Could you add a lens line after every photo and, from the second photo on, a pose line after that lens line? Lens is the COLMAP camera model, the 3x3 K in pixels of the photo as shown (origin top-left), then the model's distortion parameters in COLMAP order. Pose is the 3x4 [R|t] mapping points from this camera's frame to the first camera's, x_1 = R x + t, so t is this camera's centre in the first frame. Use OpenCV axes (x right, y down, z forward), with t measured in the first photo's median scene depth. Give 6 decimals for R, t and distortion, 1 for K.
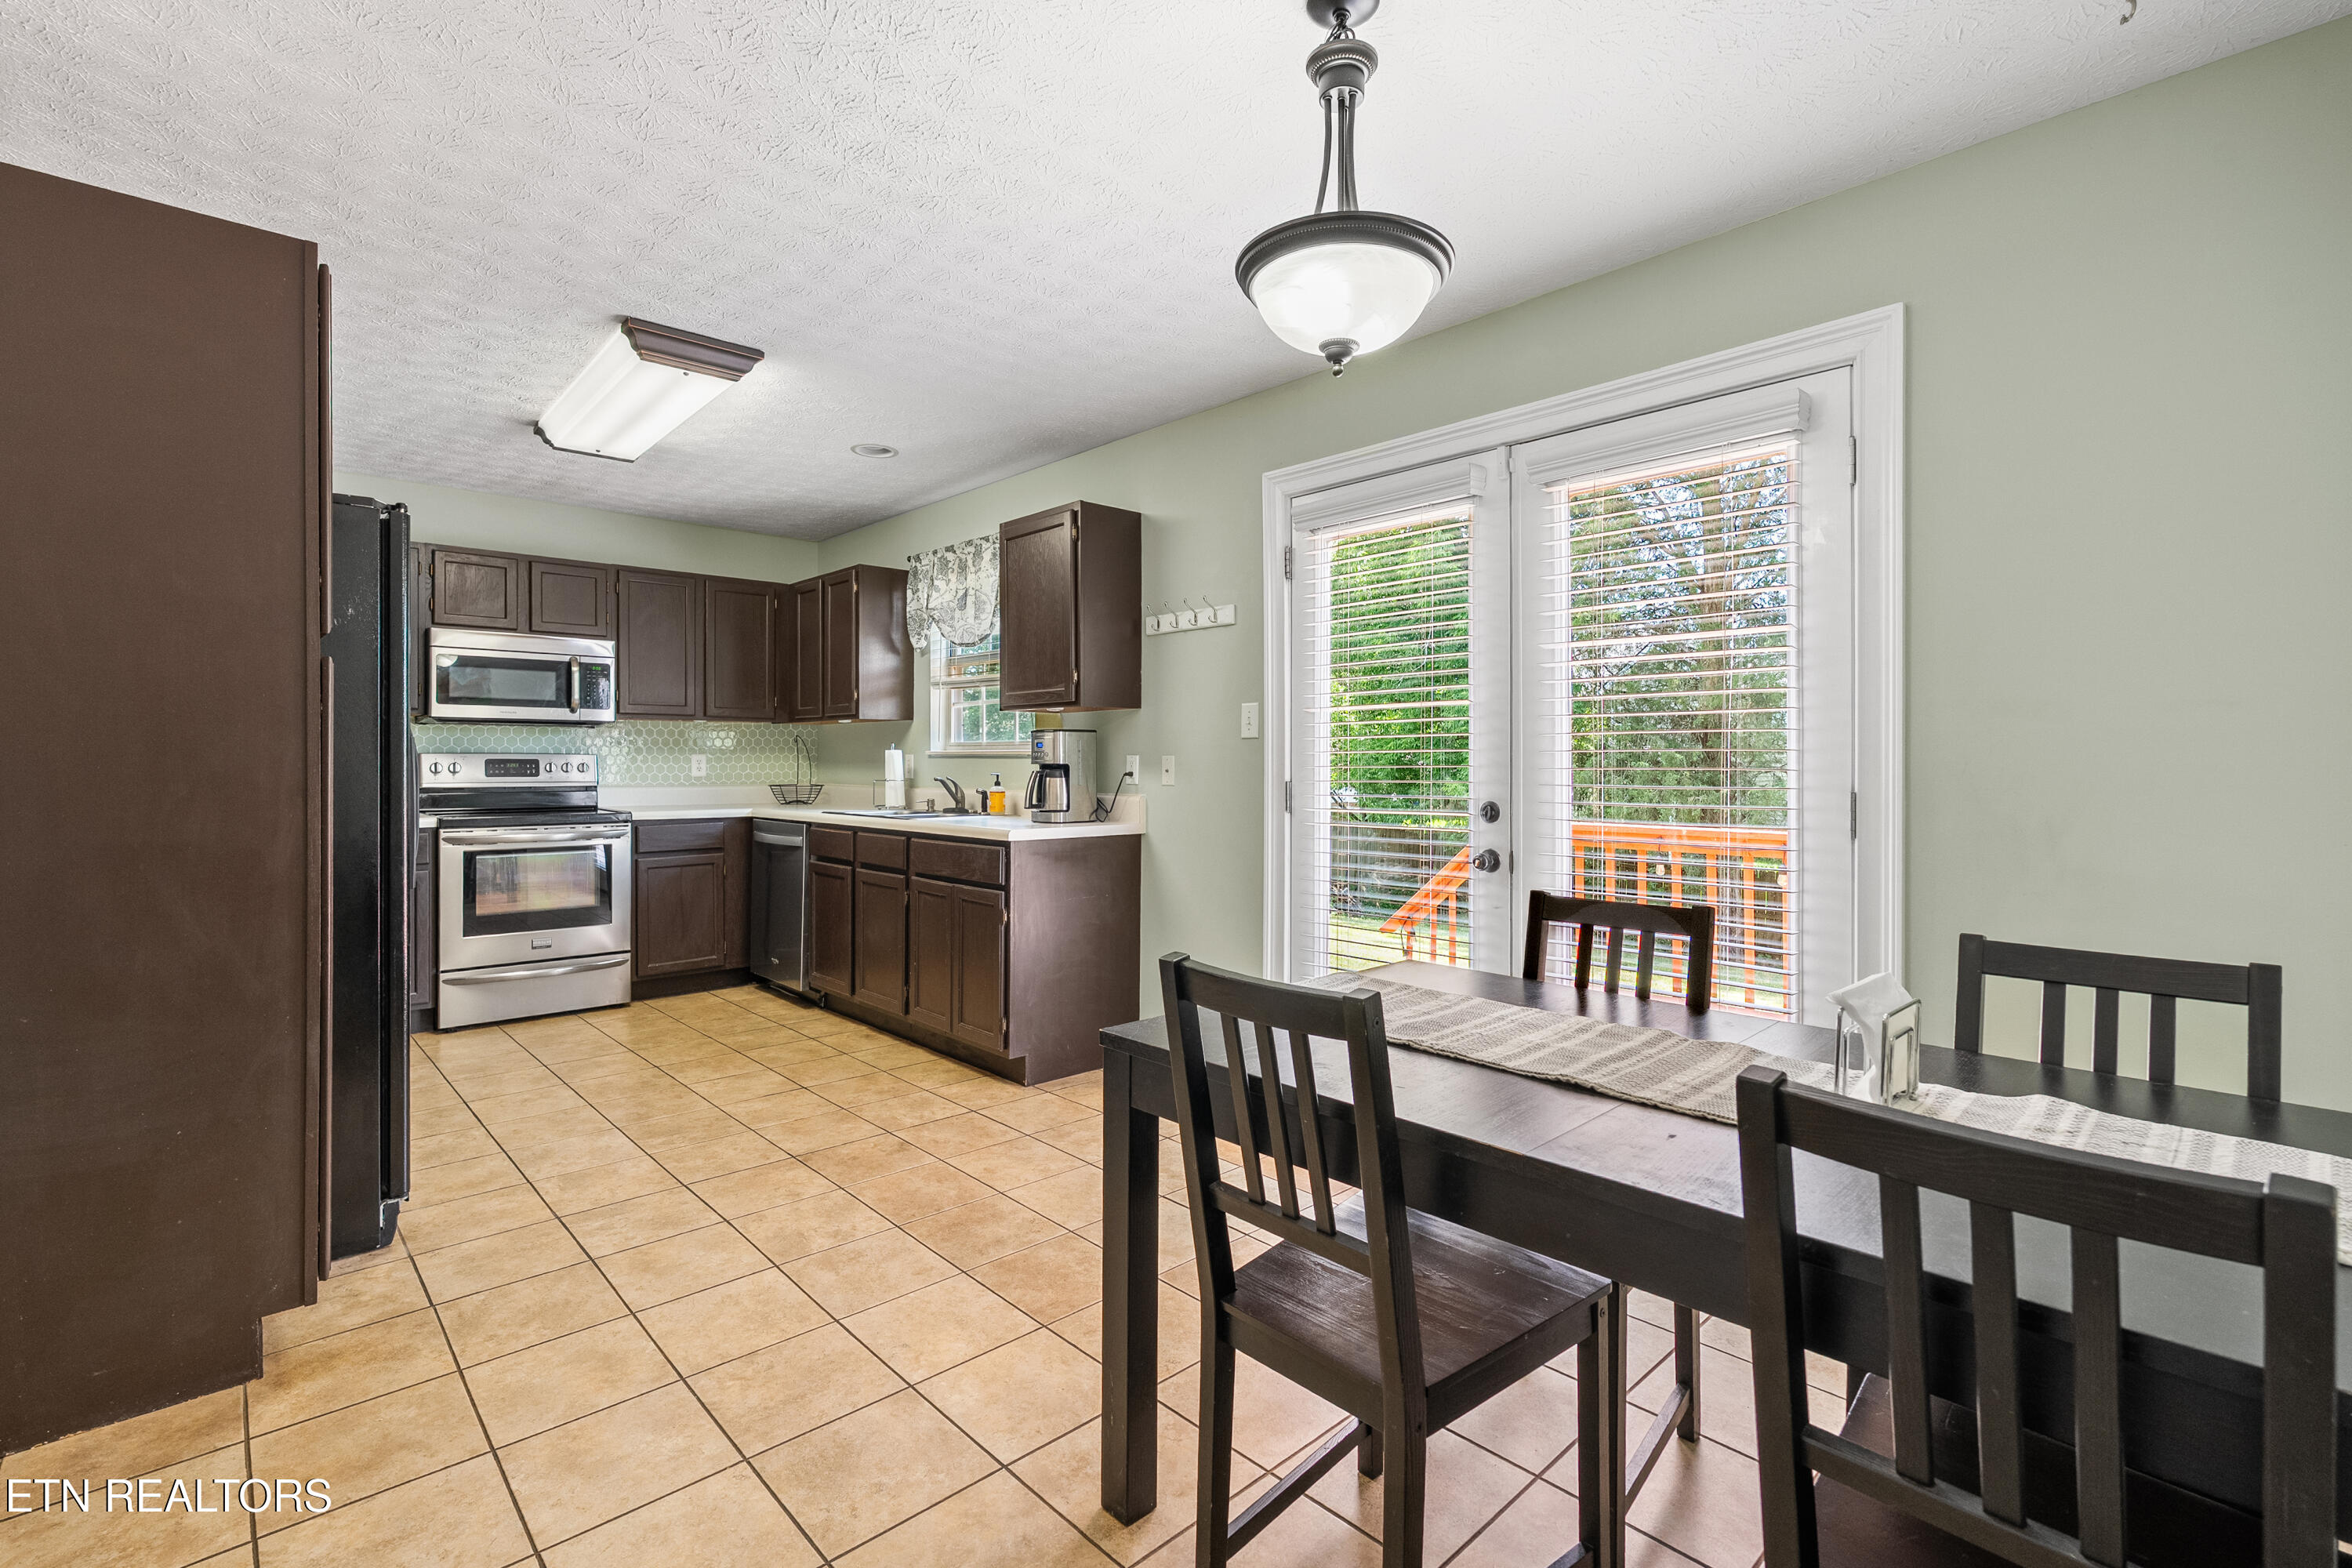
lens RADIAL K [[1067.1, 0, 1166.2], [0, 1067.1, 760.5], [0, 0, 1]] dist [-0.000978, -0.000144]
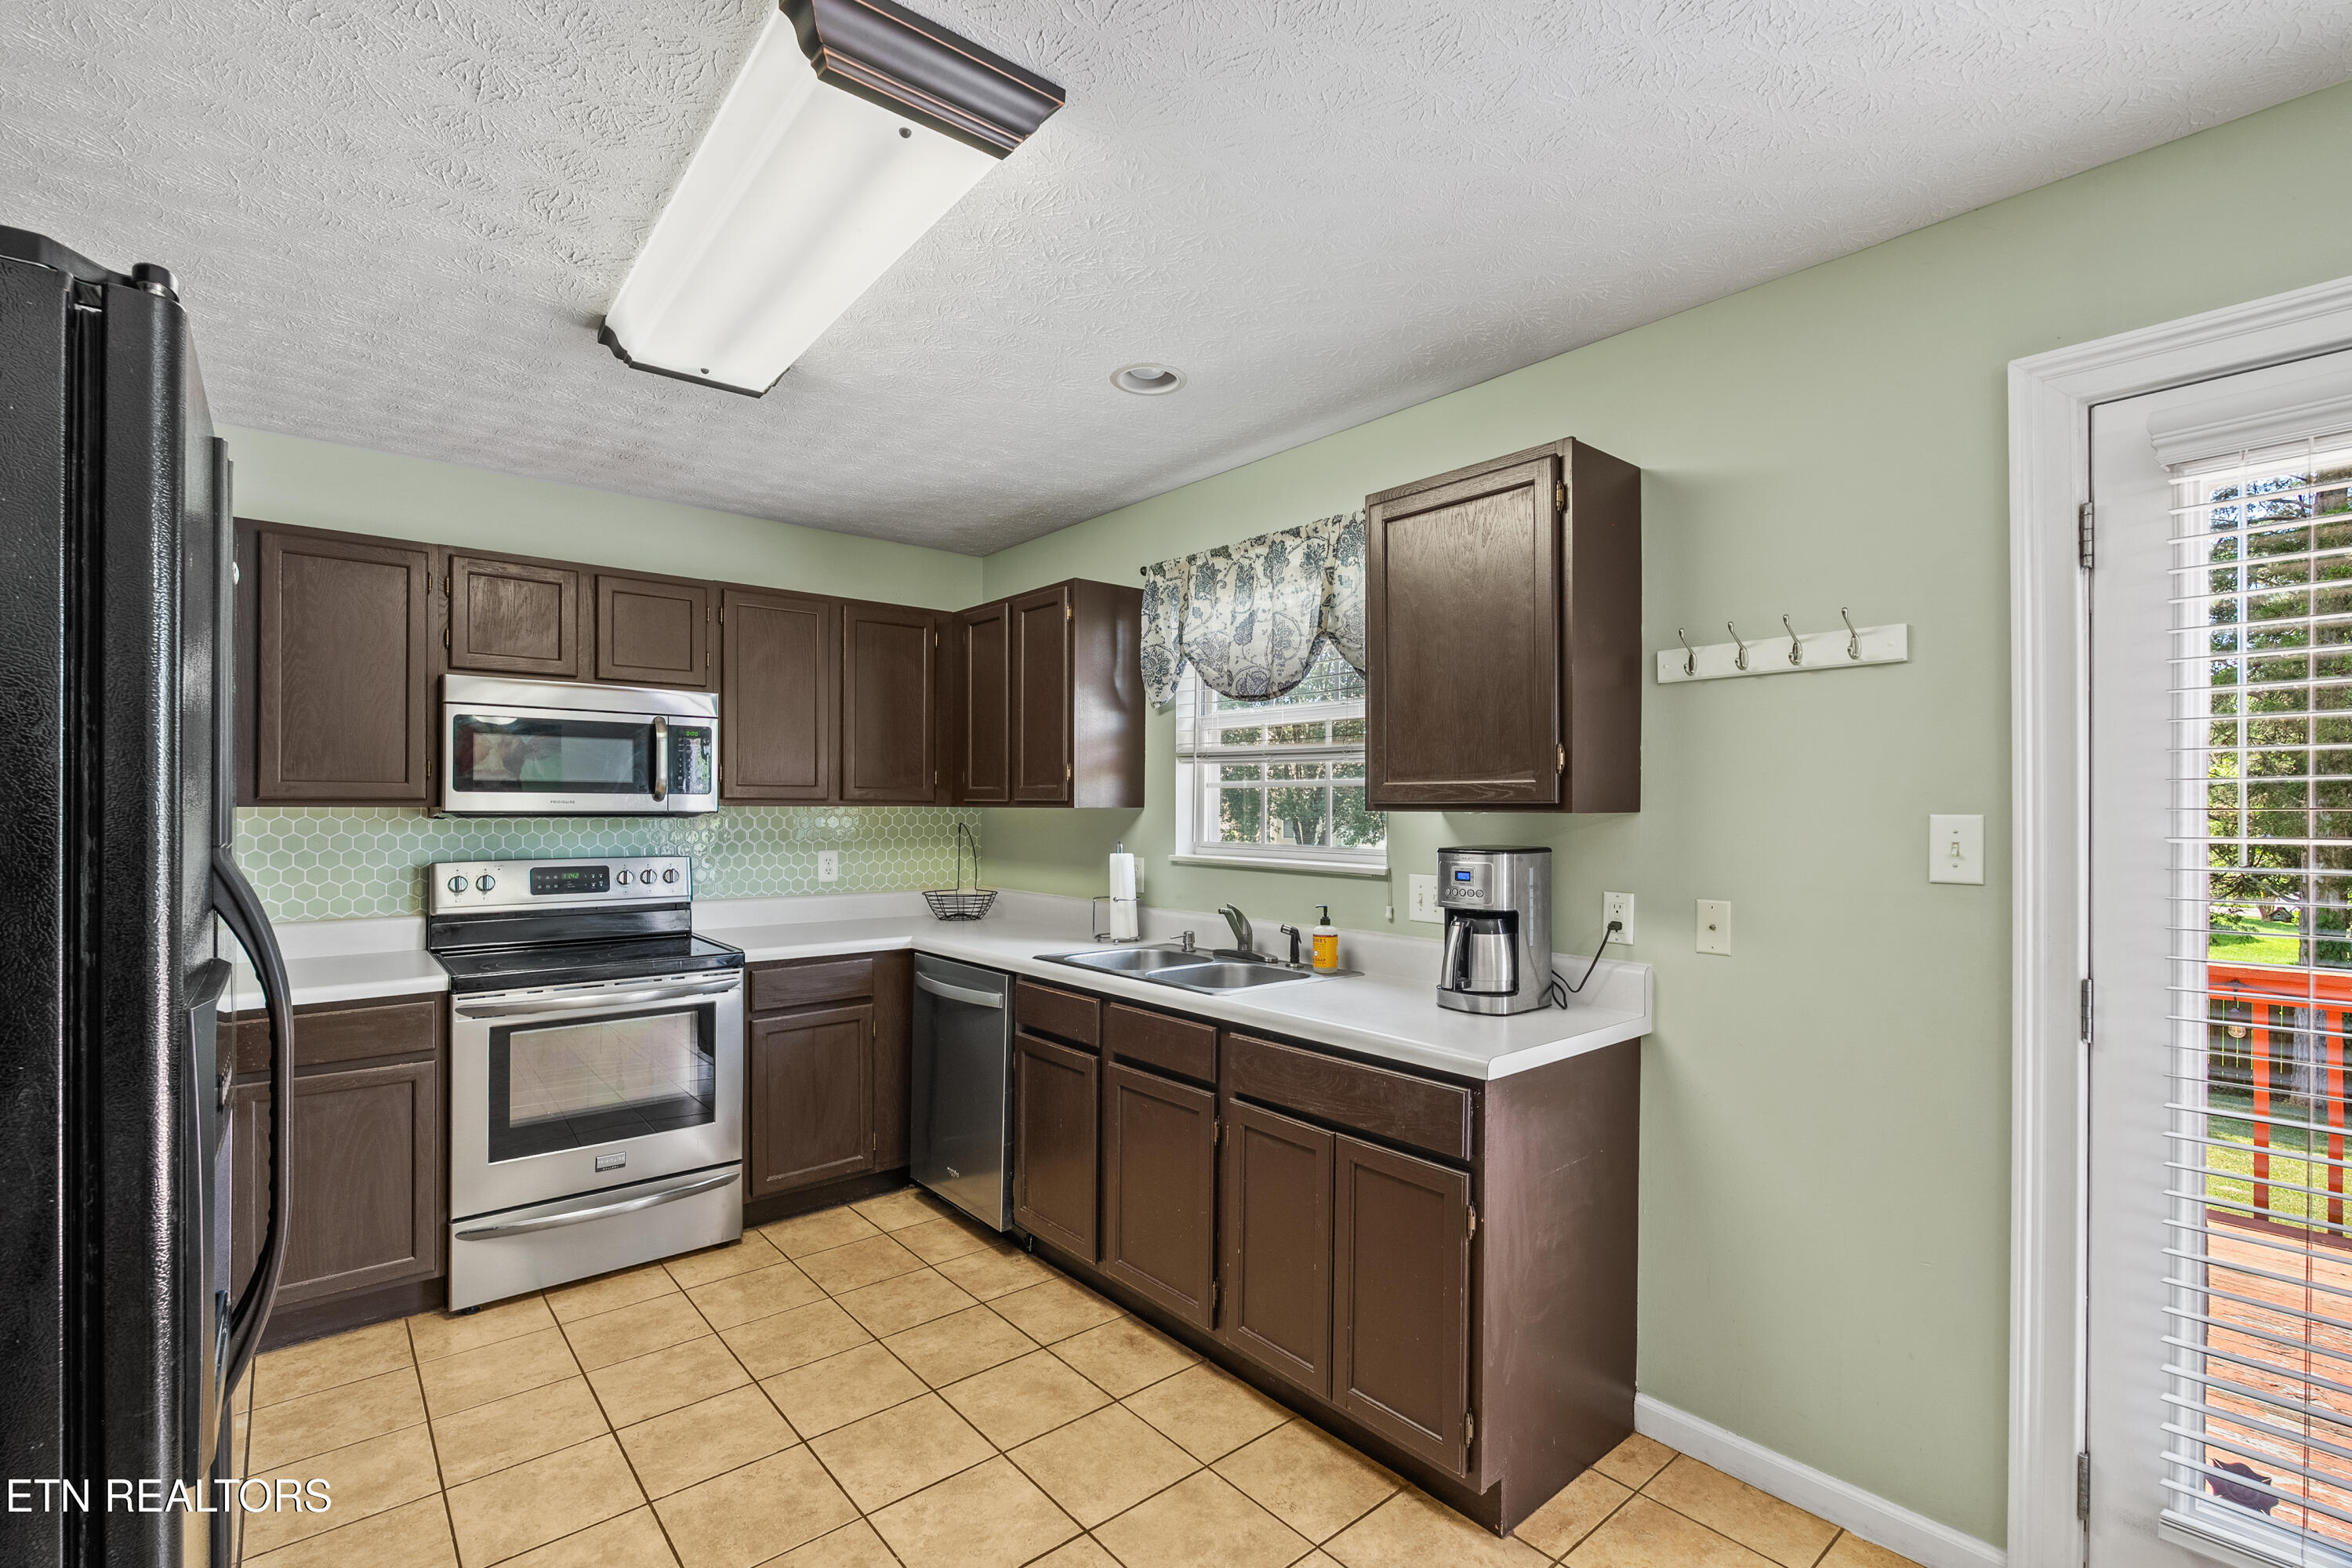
lens RADIAL K [[1054.2, 0, 1176.5], [0, 1054.2, 800.9], [0, 0, 1]] dist [-0.000336, -0.000124]
pose [[0.999105, 0.001710, -0.042271, -0.205395], [-0.001860, 0.999992, -0.003504, -0.043463], [0.042265, 0.003579, 0.999100, 0.356902]]
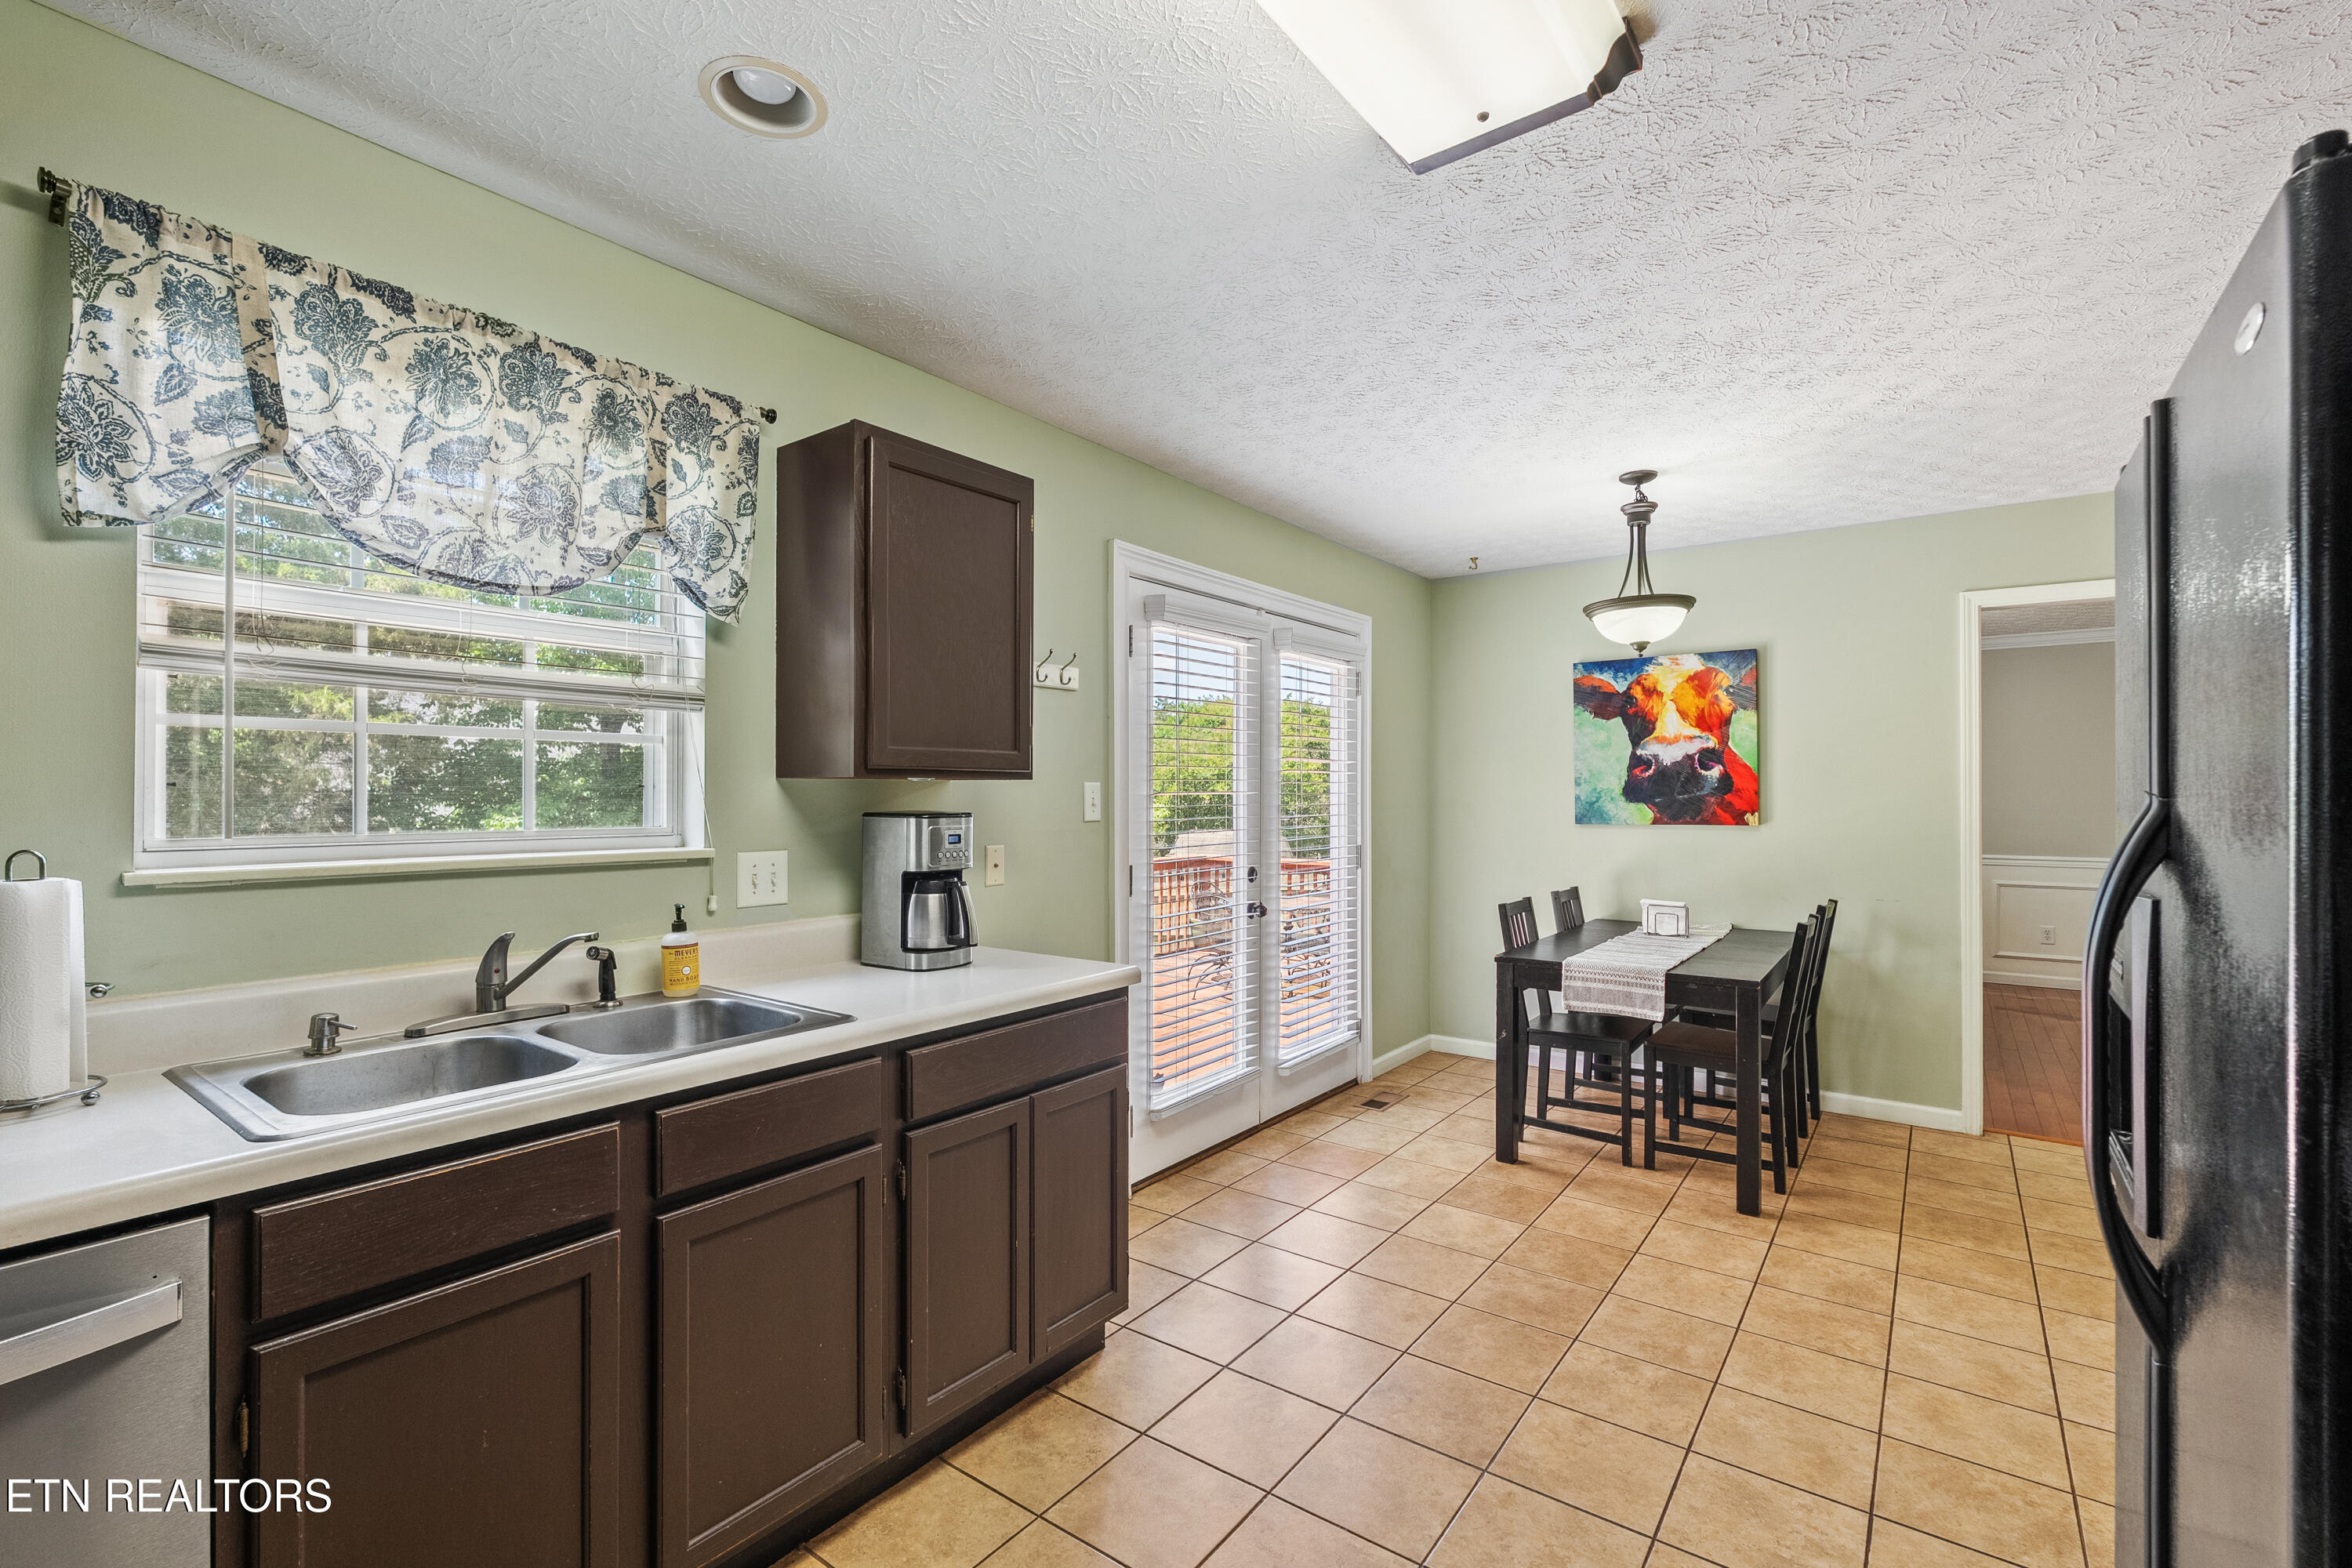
lens RADIAL K [[1034.7, 0, 1176.0], [0, 1034.7, 784.0], [0, 0, 1]] dist [-0.000472, 0.000037]
pose [[-0.186659, 0.007306, 0.982398, -0.595173], [-0.002123, 0.999967, -0.007840, -0.034077], [-0.982423, -0.003549, -0.186637, 0.818580]]
